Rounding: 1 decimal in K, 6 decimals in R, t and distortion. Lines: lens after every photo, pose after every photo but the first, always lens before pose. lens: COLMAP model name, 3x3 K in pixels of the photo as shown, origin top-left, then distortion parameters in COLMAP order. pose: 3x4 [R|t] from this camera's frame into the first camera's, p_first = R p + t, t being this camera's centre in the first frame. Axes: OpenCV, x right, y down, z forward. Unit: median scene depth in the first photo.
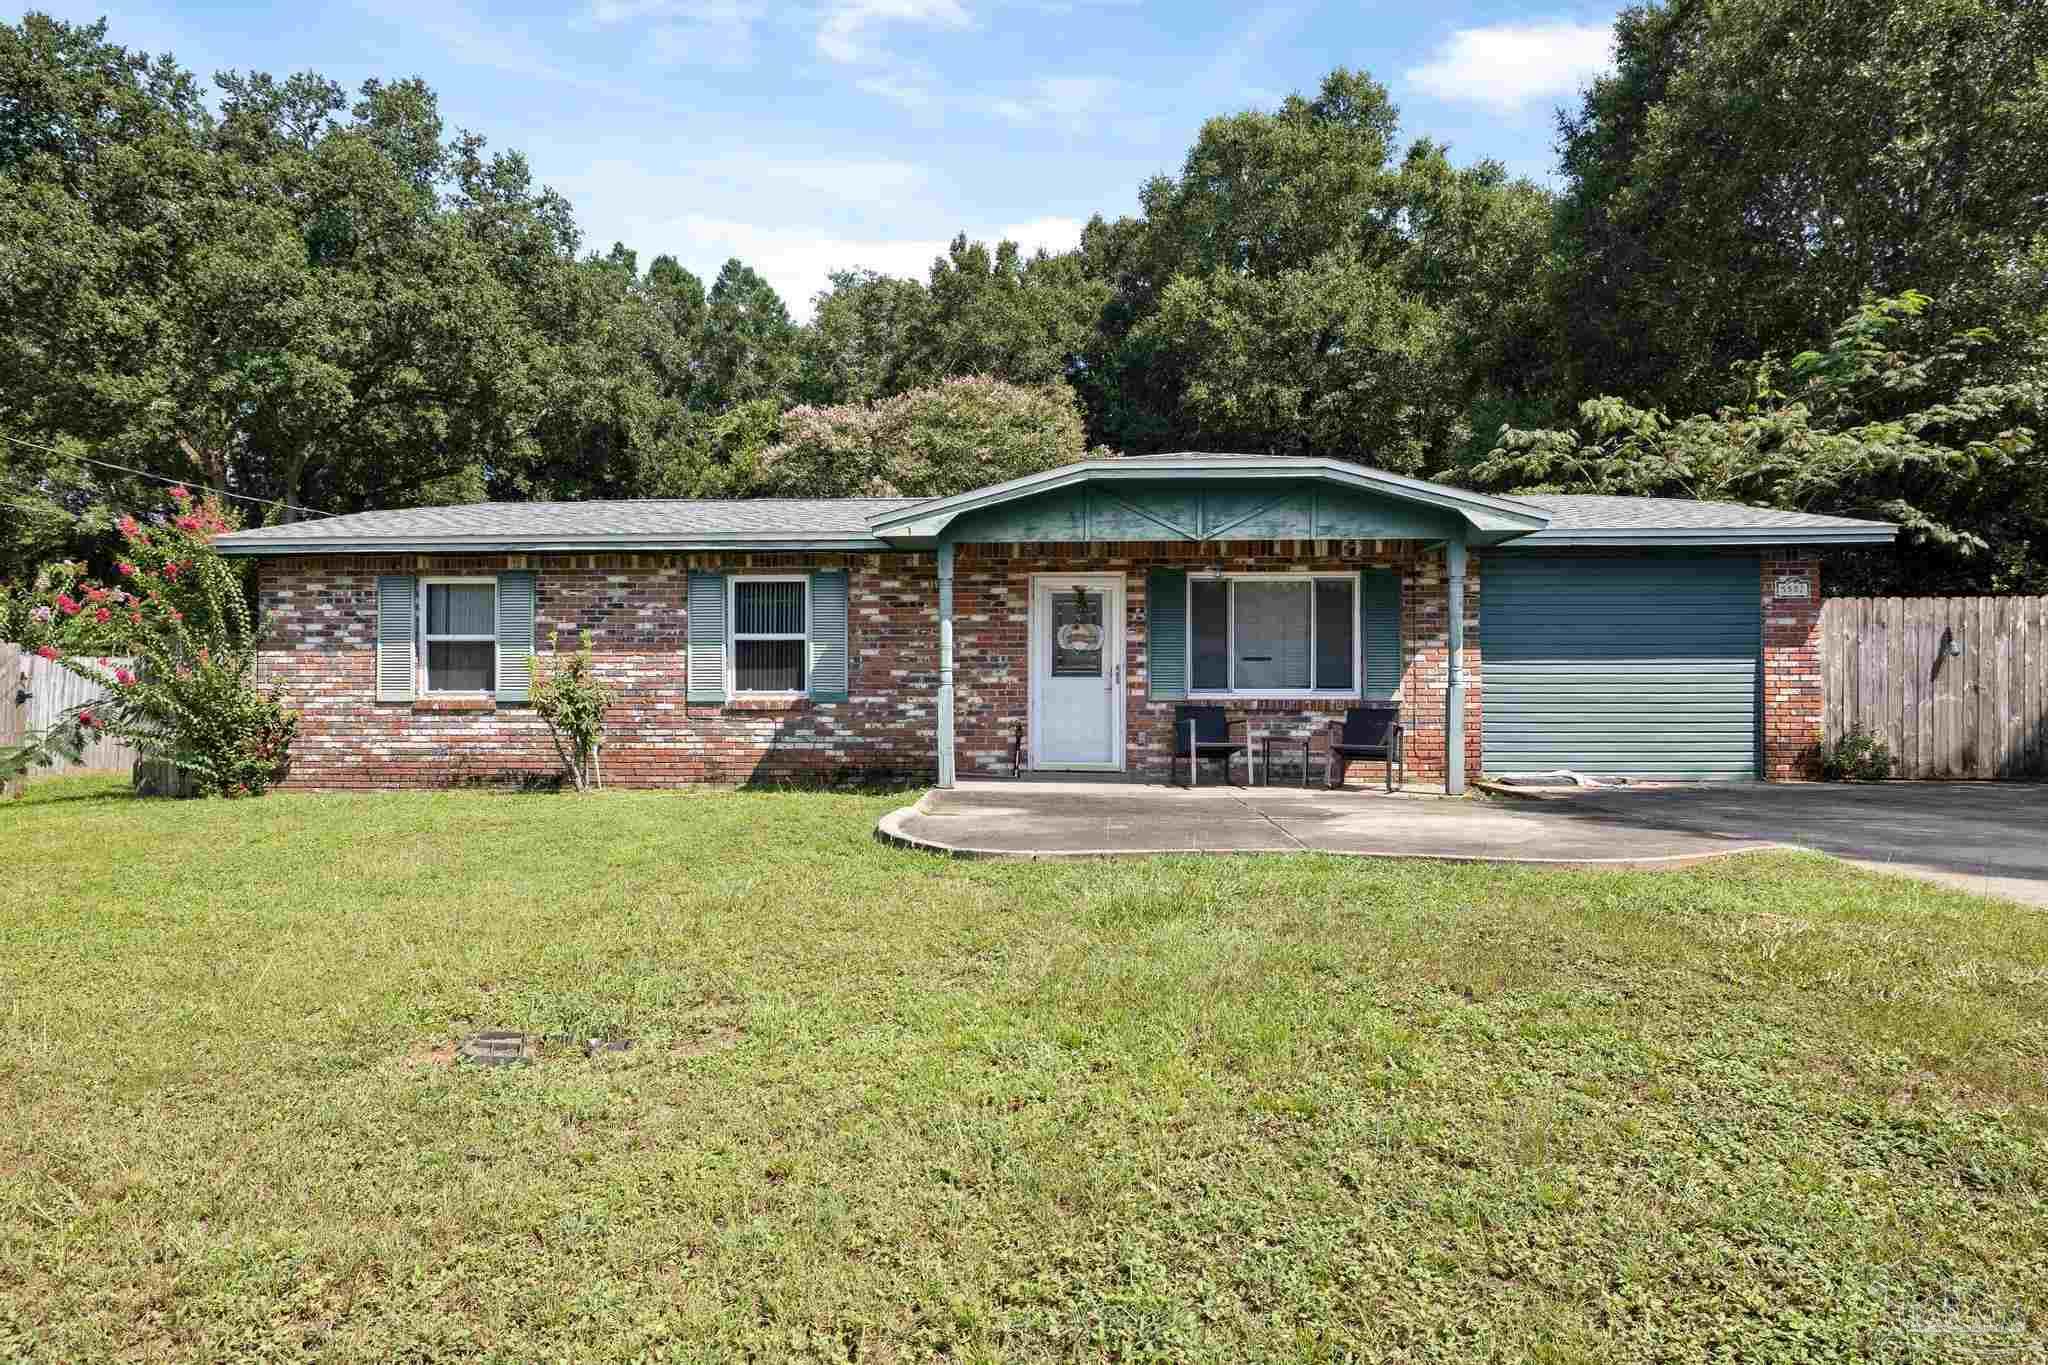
lens RADIAL K [[1175.9, 0, 1024.6], [0, 1175.9, 702.6], [0, 0, 1]] dist [0.003703, -0.001703]
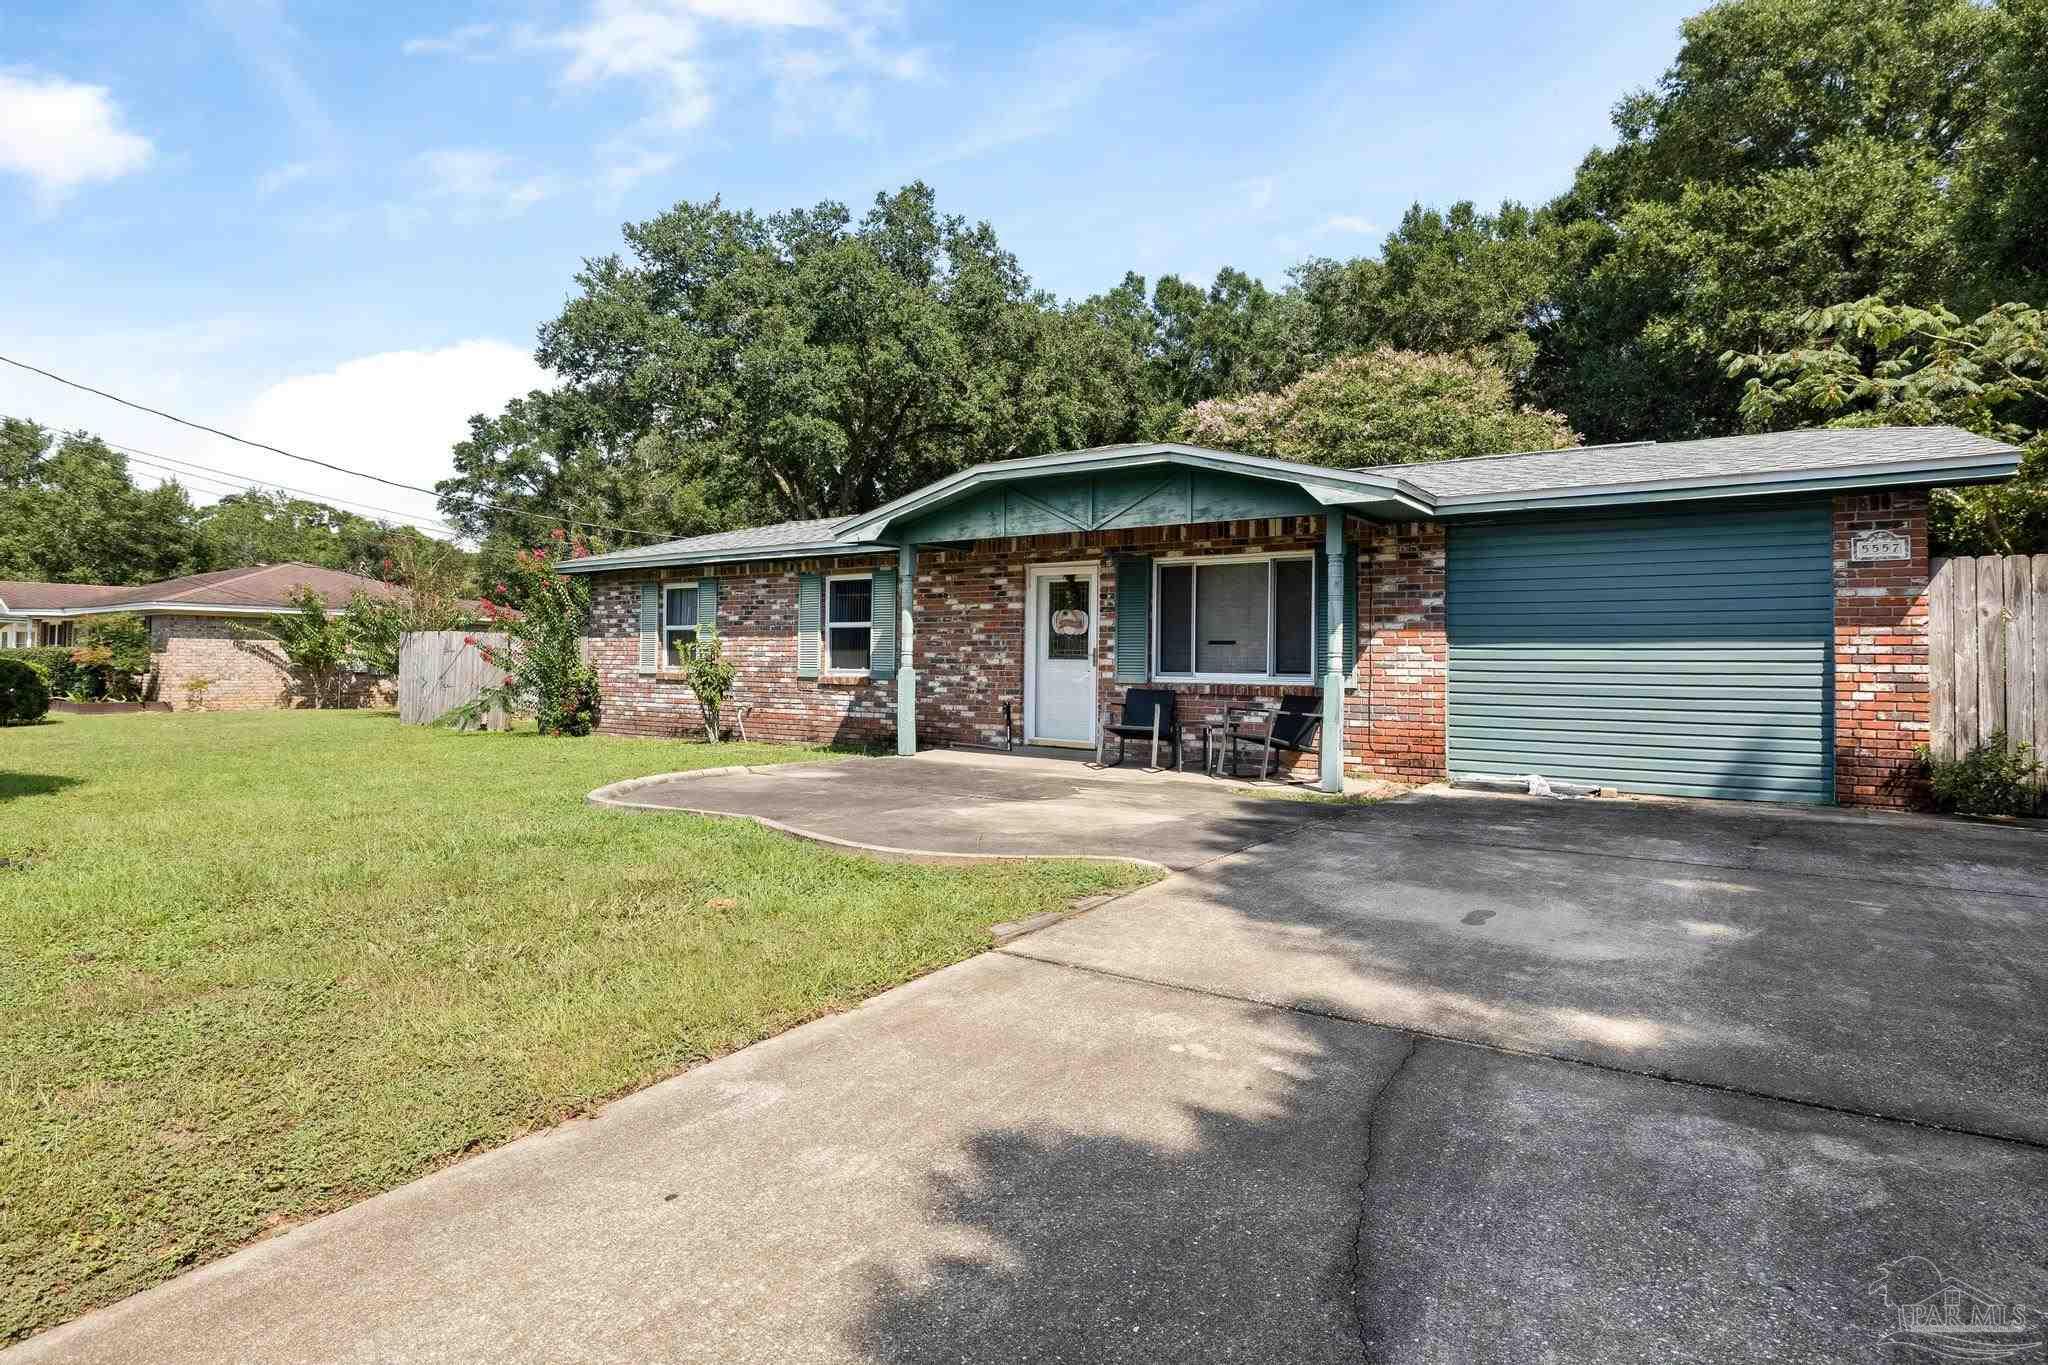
lens RADIAL K [[1119.5, 0, 1023.9], [0, 1119.5, 666.7], [0, 0, 1]] dist [-0.007410, 0.000662]
pose [[0.840910, 0.010984, -0.541064, 0.566069], [-0.014259, 0.999897, -0.001862, -0.012910], [0.540987, 0.009281, 0.840980, 0.121138]]
